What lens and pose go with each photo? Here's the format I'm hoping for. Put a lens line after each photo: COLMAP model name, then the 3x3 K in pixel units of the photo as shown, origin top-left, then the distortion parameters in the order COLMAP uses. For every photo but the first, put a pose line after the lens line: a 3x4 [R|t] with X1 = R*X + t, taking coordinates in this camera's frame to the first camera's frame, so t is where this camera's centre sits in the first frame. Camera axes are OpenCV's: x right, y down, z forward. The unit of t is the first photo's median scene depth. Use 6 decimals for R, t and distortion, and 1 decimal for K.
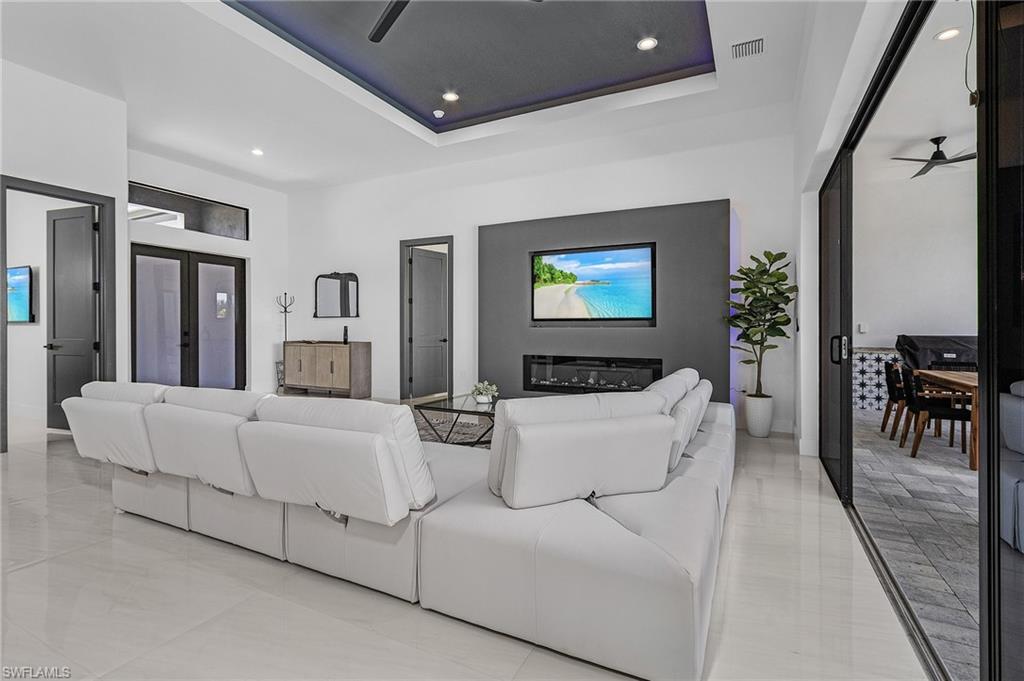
lens RADIAL K [[477.8, 0, 509.5], [0, 477.8, 330.0], [0, 0, 1]] dist [0.001041, 0.000705]
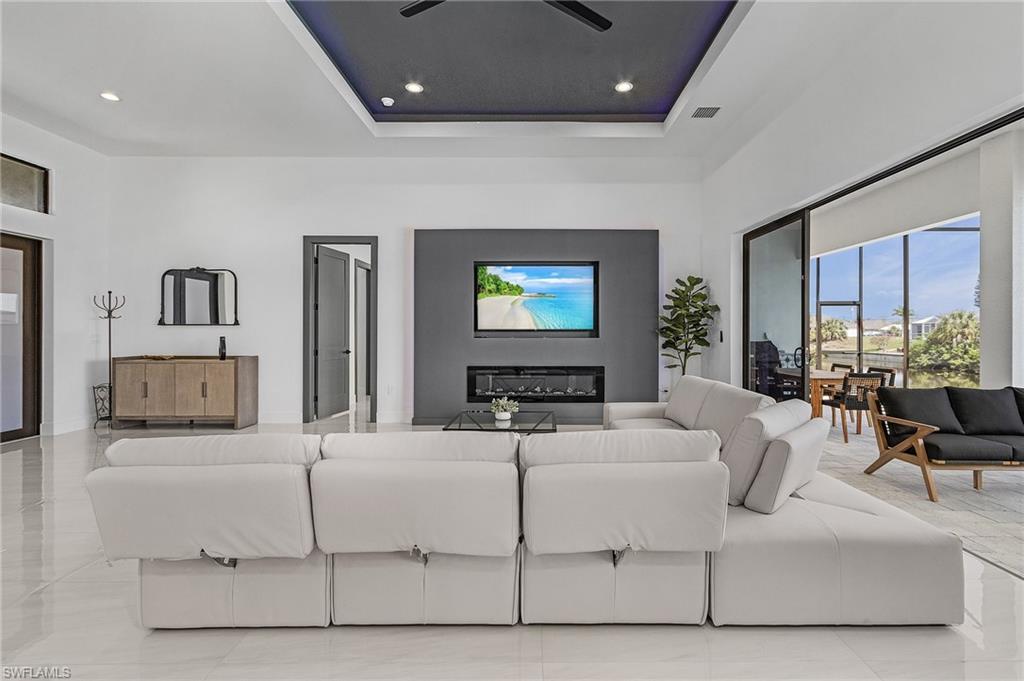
lens RADIAL K [[482.6, 0, 539.0], [0, 482.6, 340.7], [0, 0, 1]] dist [0.002063, 0.000174]
pose [[0.889047, -0.006969, 0.457762, -0.302848], [0.003127, 0.999953, 0.009150, -0.009170], [-0.457805, -0.006704, 0.889028, 0.057070]]
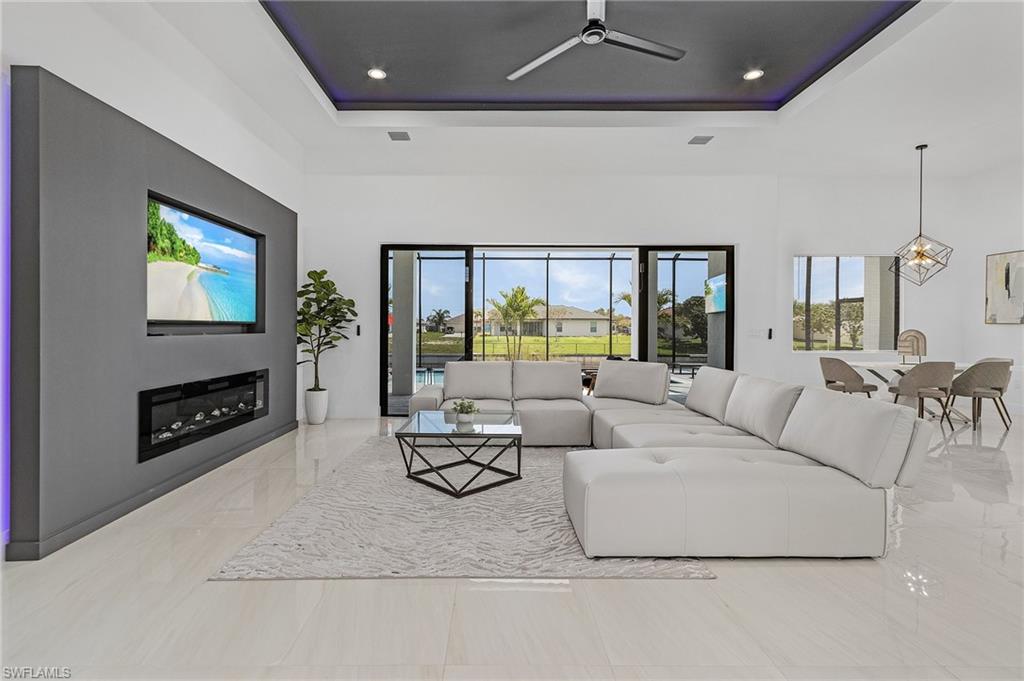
lens RADIAL K [[481.1, 0, 490.8], [0, 481.1, 328.0], [0, 0, 1]] dist [-0.002917, 0.000307]
pose [[-0.444859, -0.002517, 0.895597, -0.600459], [0.003797, 0.999982, 0.004697, -0.016283], [-0.895593, 0.005490, -0.444841, 0.926981]]
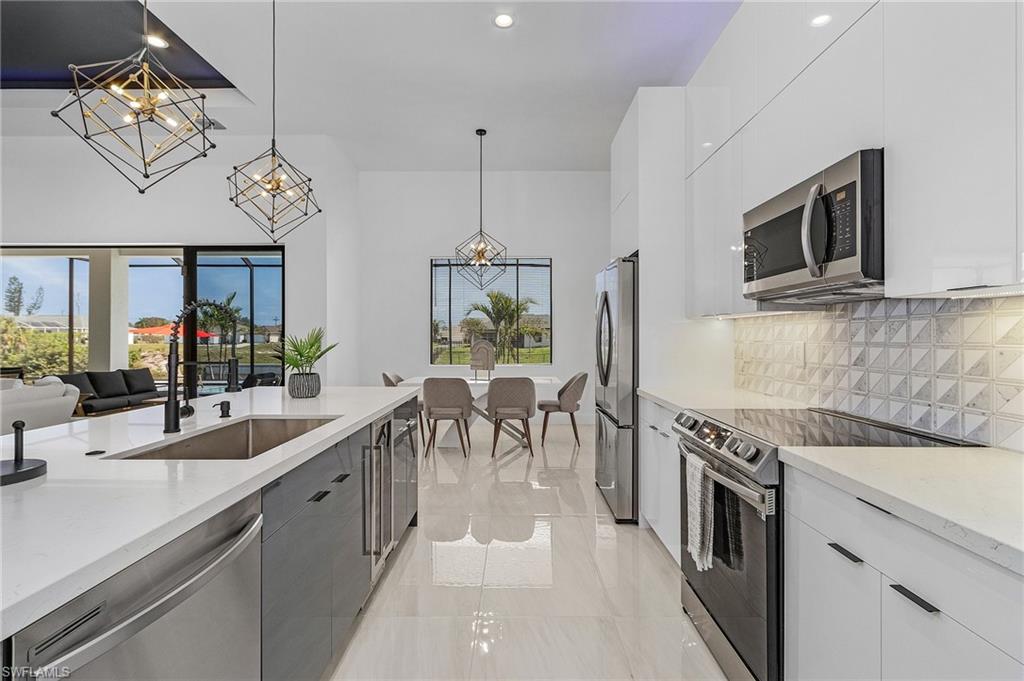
lens RADIAL K [[475.9, 0, 512.0], [0, 475.9, 340.5], [0, 0, 1]] dist [-0.000661, -0.000332]
pose [[-0.445885, -0.004453, 0.895079, -0.911157], [0.007052, 0.999939, 0.008488, -0.011166], [-0.895063, 0.010097, -0.445826, 0.011155]]
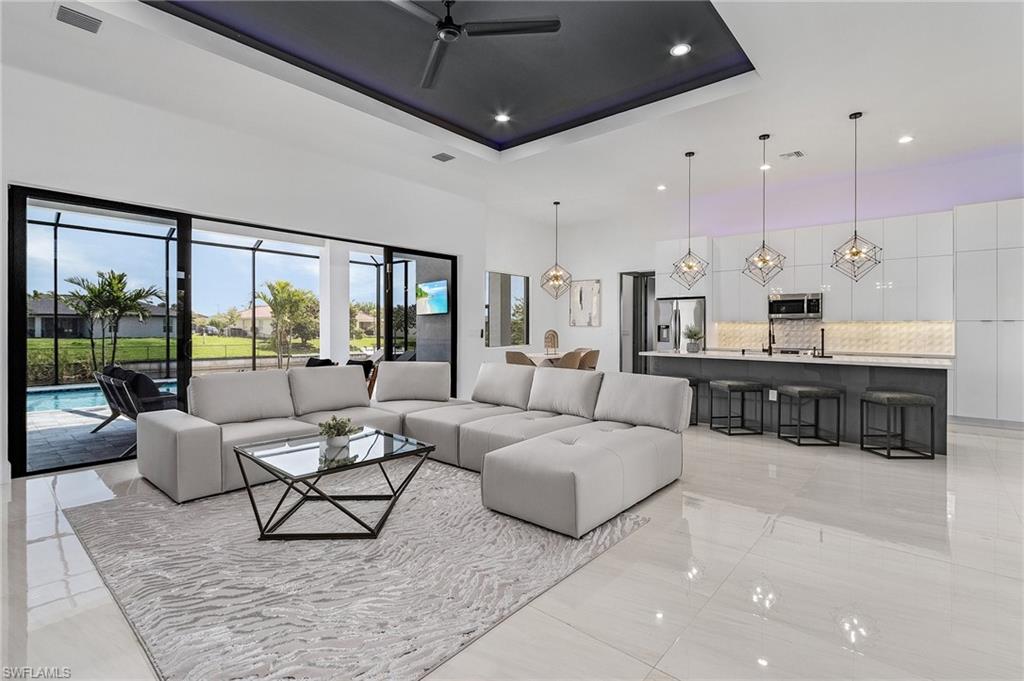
lens RADIAL K [[477.8, 0, 509.5], [0, 477.8, 330.0], [0, 0, 1]] dist [0.001041, 0.000705]
pose [[-0.967232, -0.005090, 0.253842, -0.328145], [-0.002484, 0.999941, 0.010587, -0.018528], [-0.253880, 0.009610, -0.967188, 1.112186]]
